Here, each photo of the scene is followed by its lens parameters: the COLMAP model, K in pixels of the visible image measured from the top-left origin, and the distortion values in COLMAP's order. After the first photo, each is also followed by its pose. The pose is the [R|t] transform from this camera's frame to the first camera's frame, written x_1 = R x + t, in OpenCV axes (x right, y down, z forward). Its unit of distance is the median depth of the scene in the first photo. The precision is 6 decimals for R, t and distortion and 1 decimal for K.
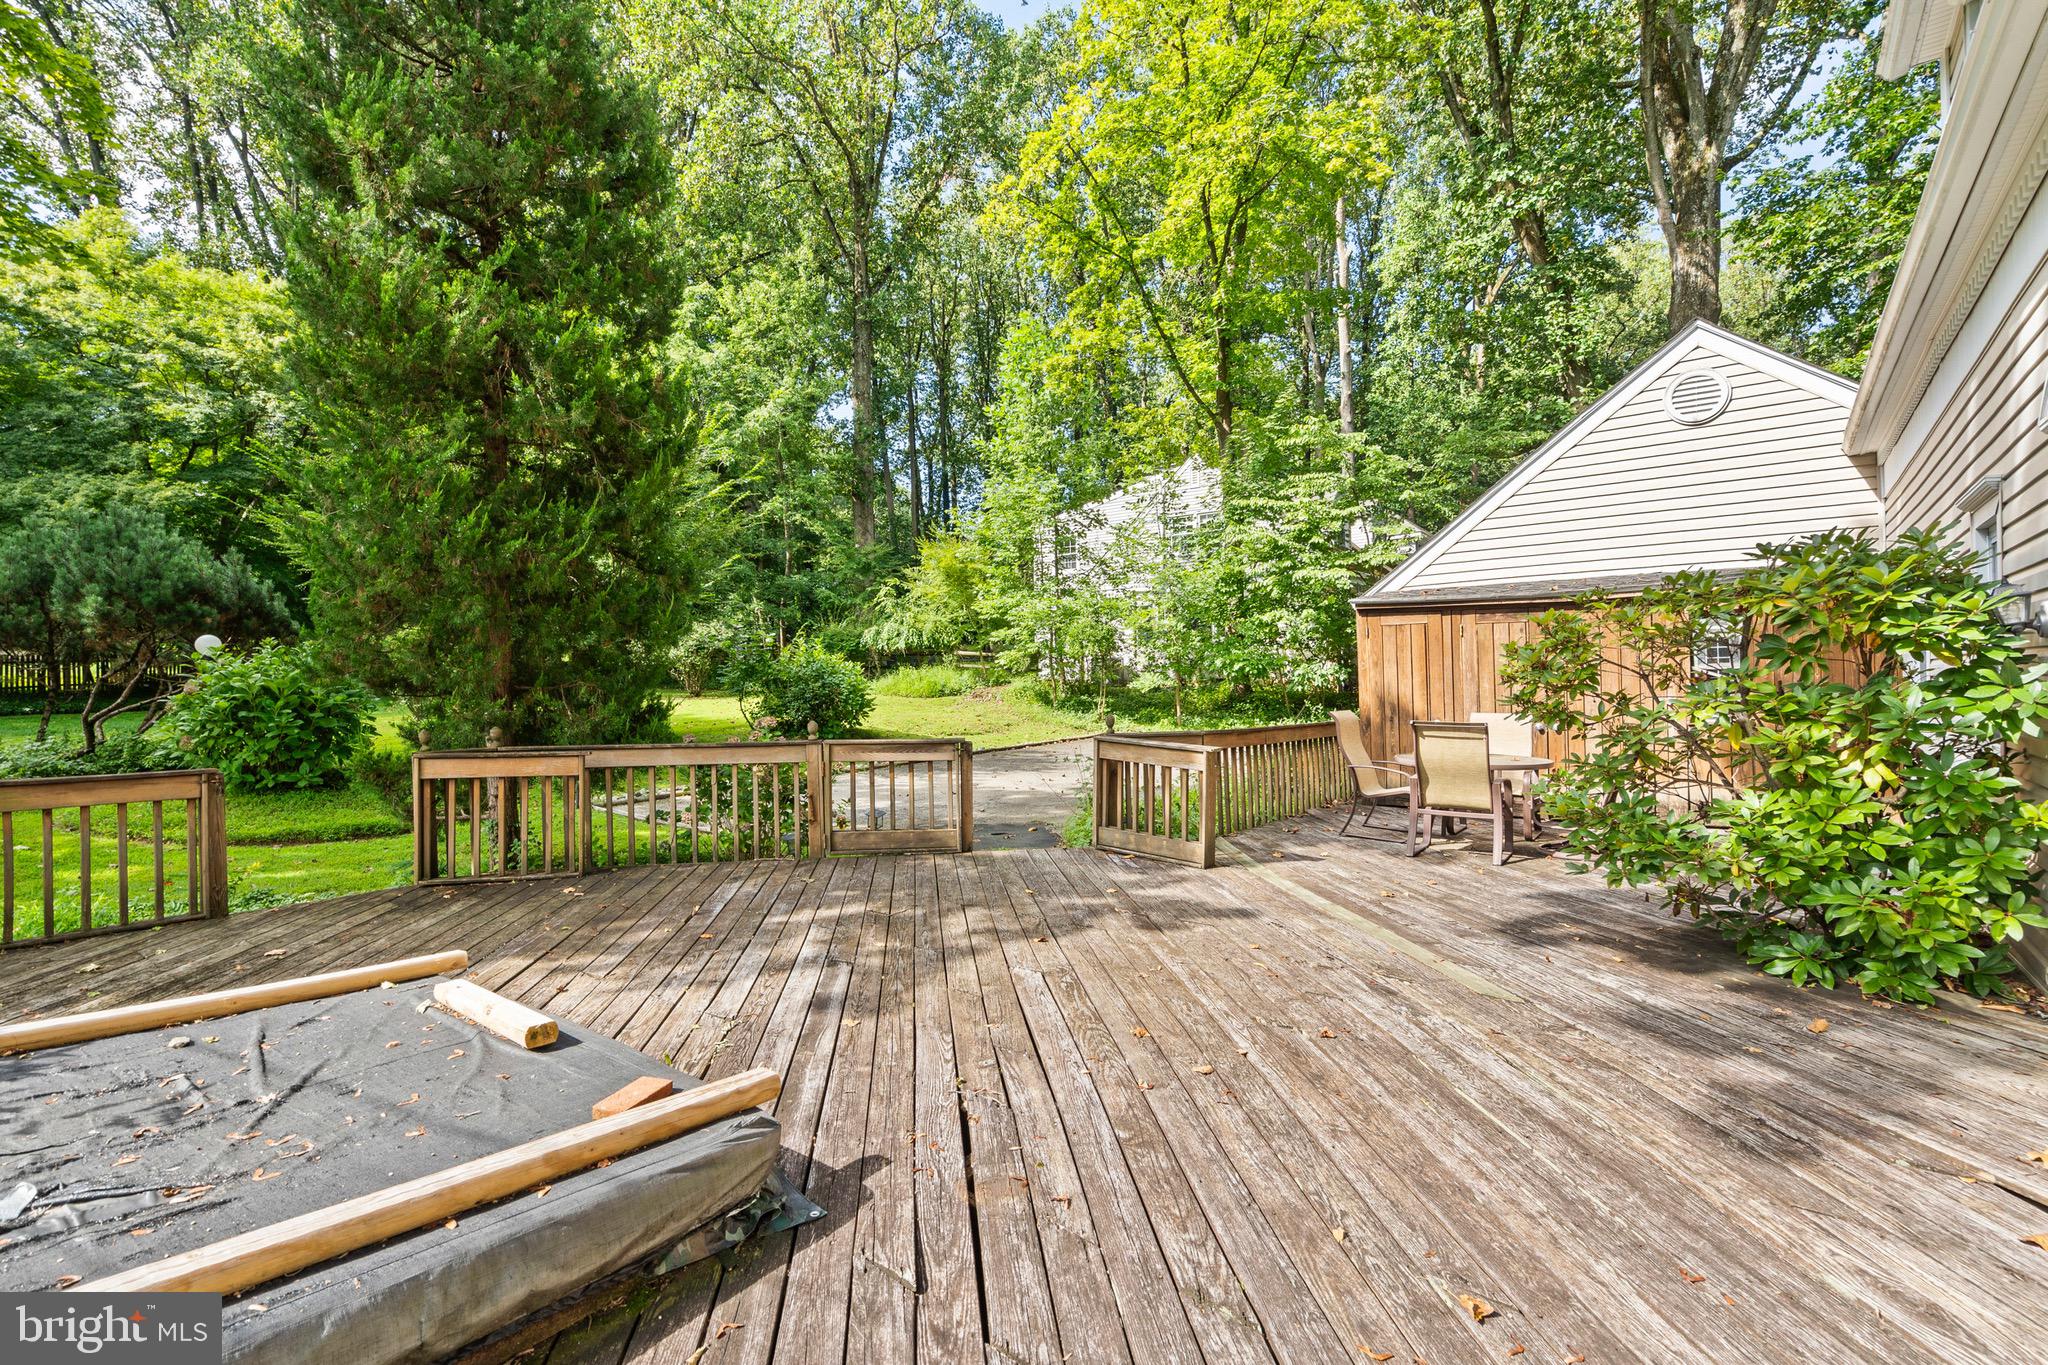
lens RADIAL K [[943.6, 0, 1022.7], [0, 943.6, 678.8], [0, 0, 1]] dist [-0.001673, 0.000412]
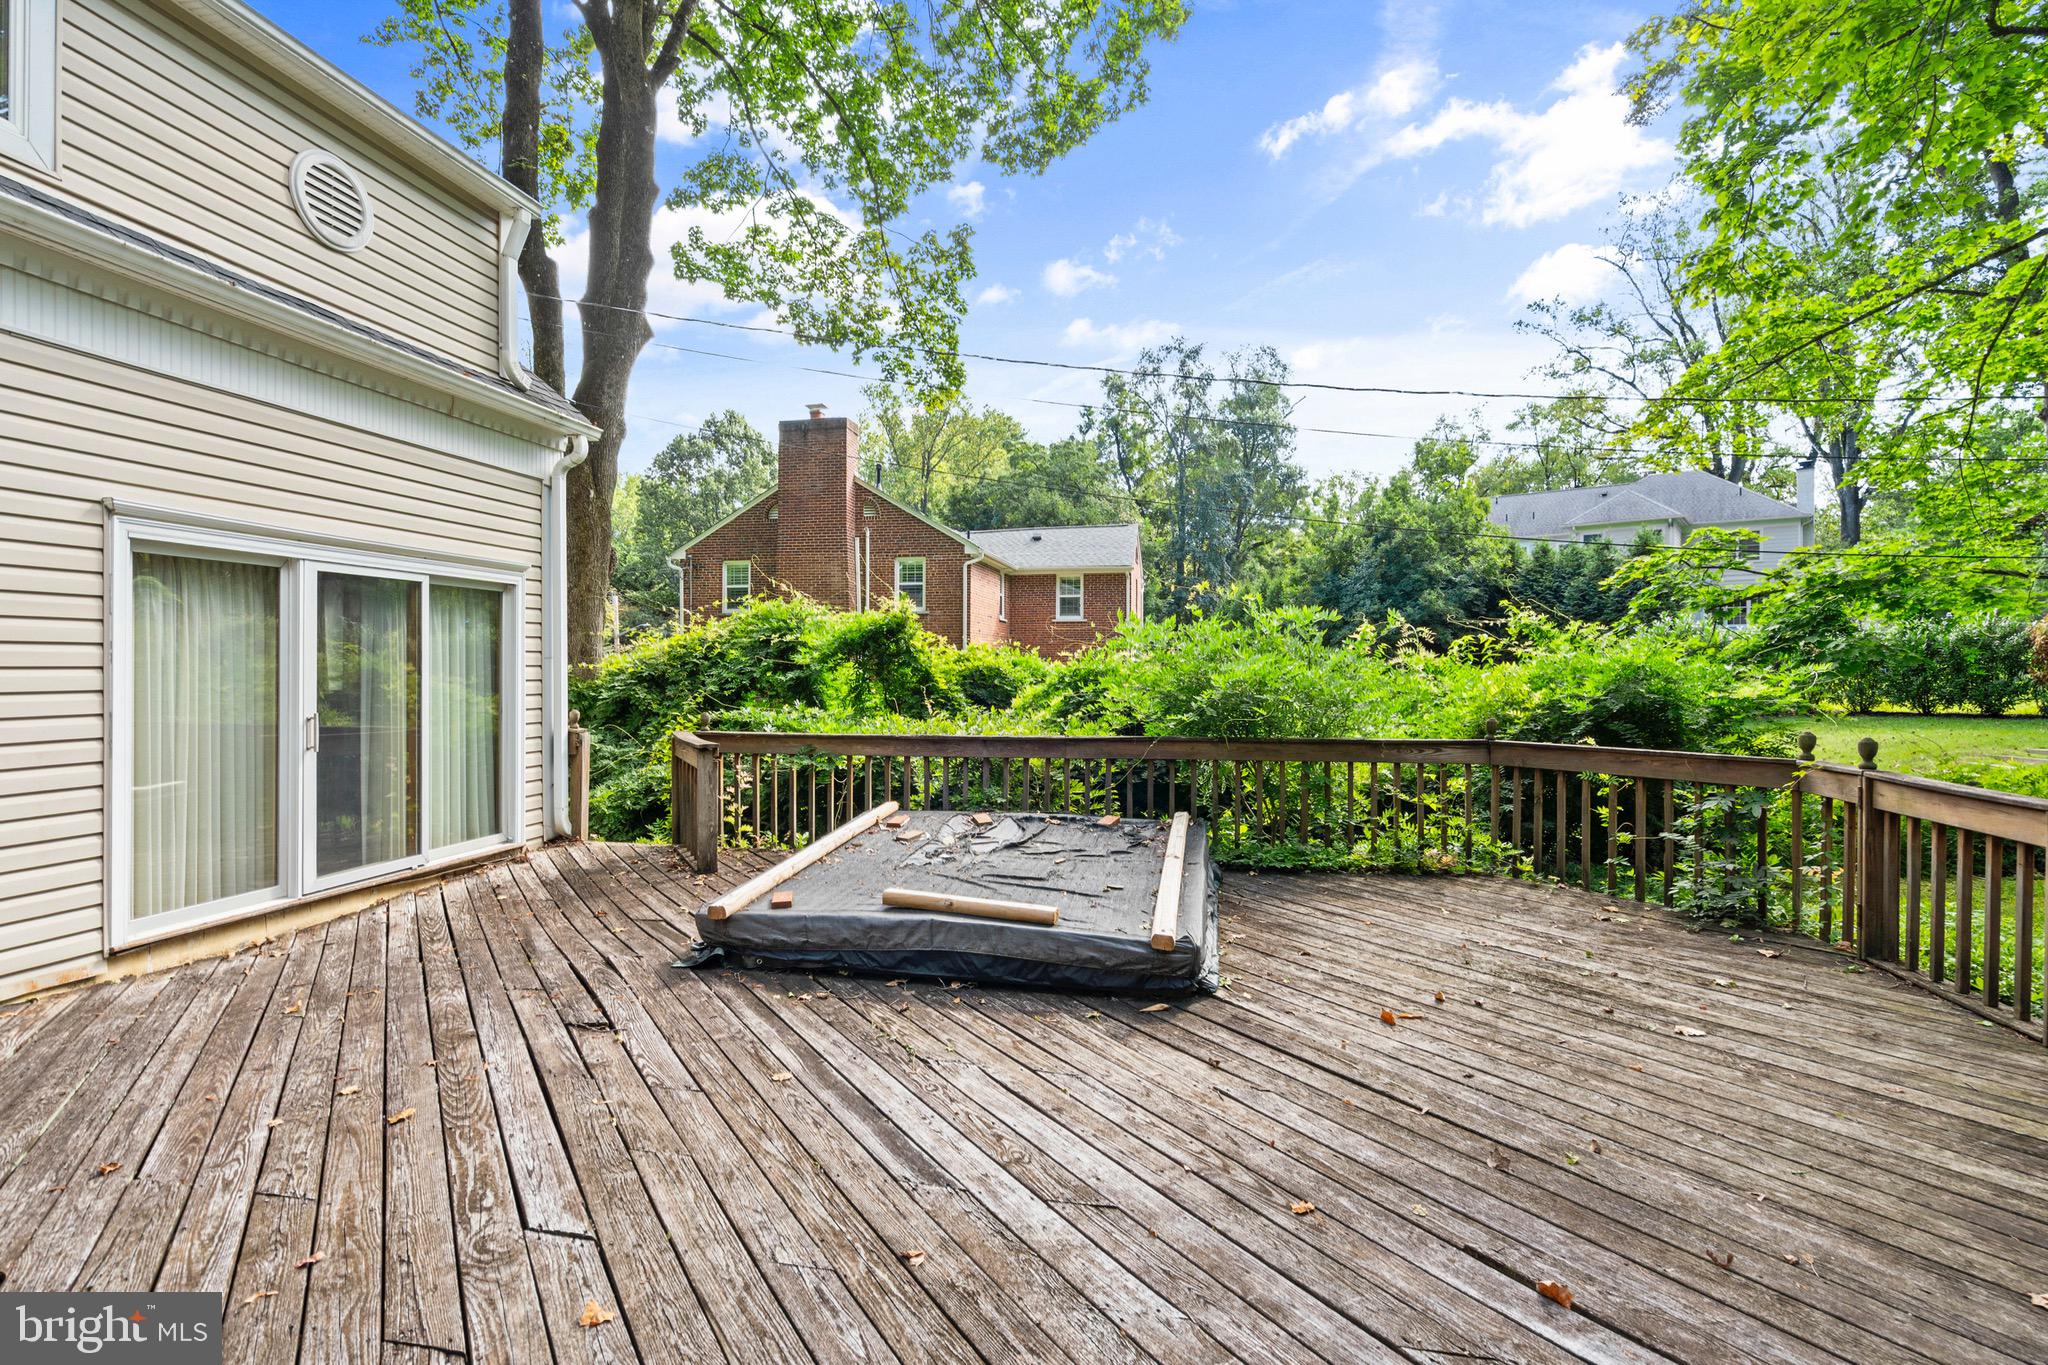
lens RADIAL K [[943.6, 0, 1024.9], [0, 943.6, 677.0], [0, 0, 1]] dist [-0.001673, 0.000412]
pose [[-0.887931, 0.023367, -0.459382, 0.008735], [0.018878, 0.999719, 0.014363, -0.011804], [0.459588, 0.004081, -0.888123, 1.930329]]
